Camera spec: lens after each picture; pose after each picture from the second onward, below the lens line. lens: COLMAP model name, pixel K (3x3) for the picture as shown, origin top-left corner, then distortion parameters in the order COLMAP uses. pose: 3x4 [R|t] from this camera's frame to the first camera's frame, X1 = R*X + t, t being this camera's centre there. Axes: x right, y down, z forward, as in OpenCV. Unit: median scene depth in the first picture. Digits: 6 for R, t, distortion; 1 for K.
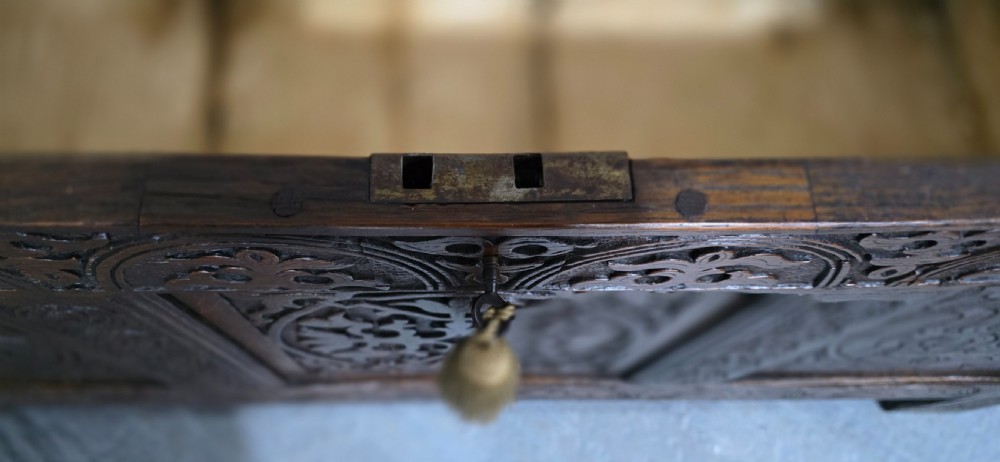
lens RADIAL K [[662.4, 0, 485.8], [0, 662.4, 229.0], [0, 0, 1]] dist [0.054015, -0.066526]
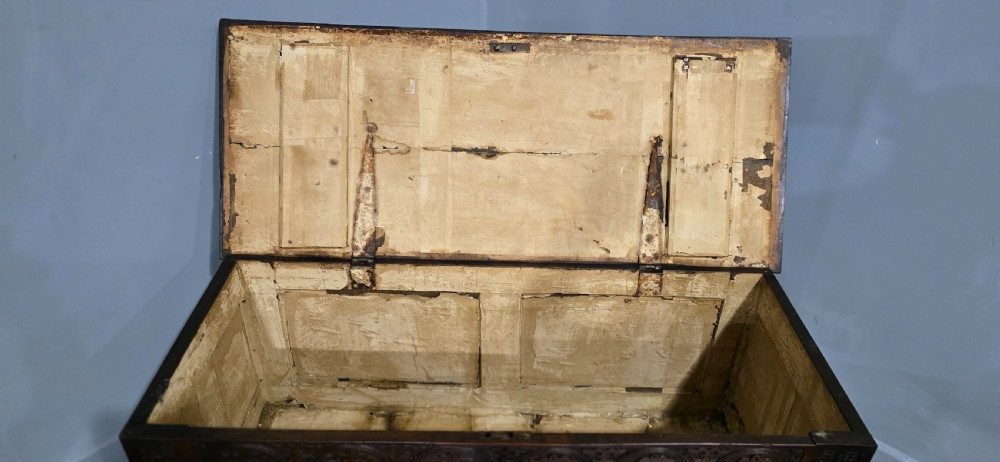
lens RADIAL K [[669.0, 0, 491.6], [0, 669.0, 229.1], [0, 0, 1]] dist [0.037140, -0.041877]
pose [[0.998793, -0.012005, -0.047627, 0.105792], [-0.019091, 0.798541, -0.601637, 0.987892], [0.045255, 0.601820, 0.797348, -2.264755]]
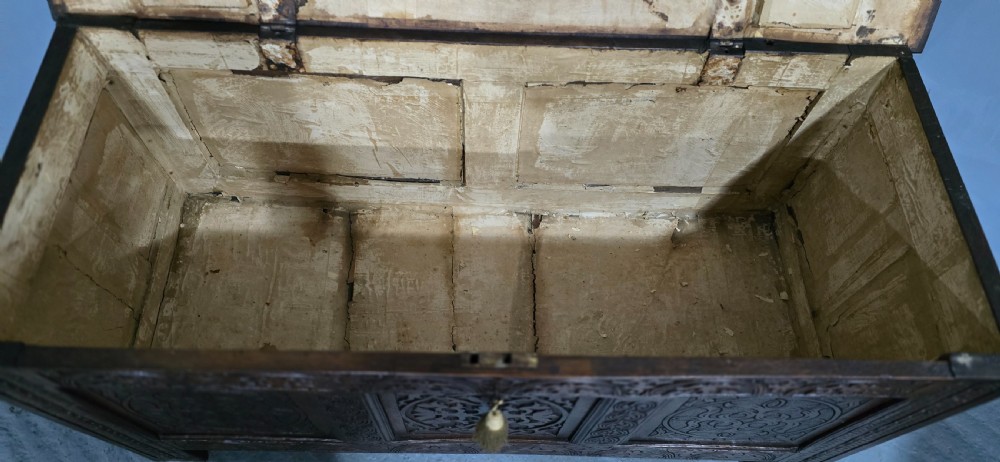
lens RADIAL K [[662.4, 0, 485.8], [0, 662.4, 229.0], [0, 0, 1]] dist [0.054015, -0.066526]
pose [[0.999298, 0.017635, -0.033050, 0.031537], [-0.021900, 0.990809, -0.133487, -0.165381], [0.030392, 0.134117, 0.990499, -1.392842]]
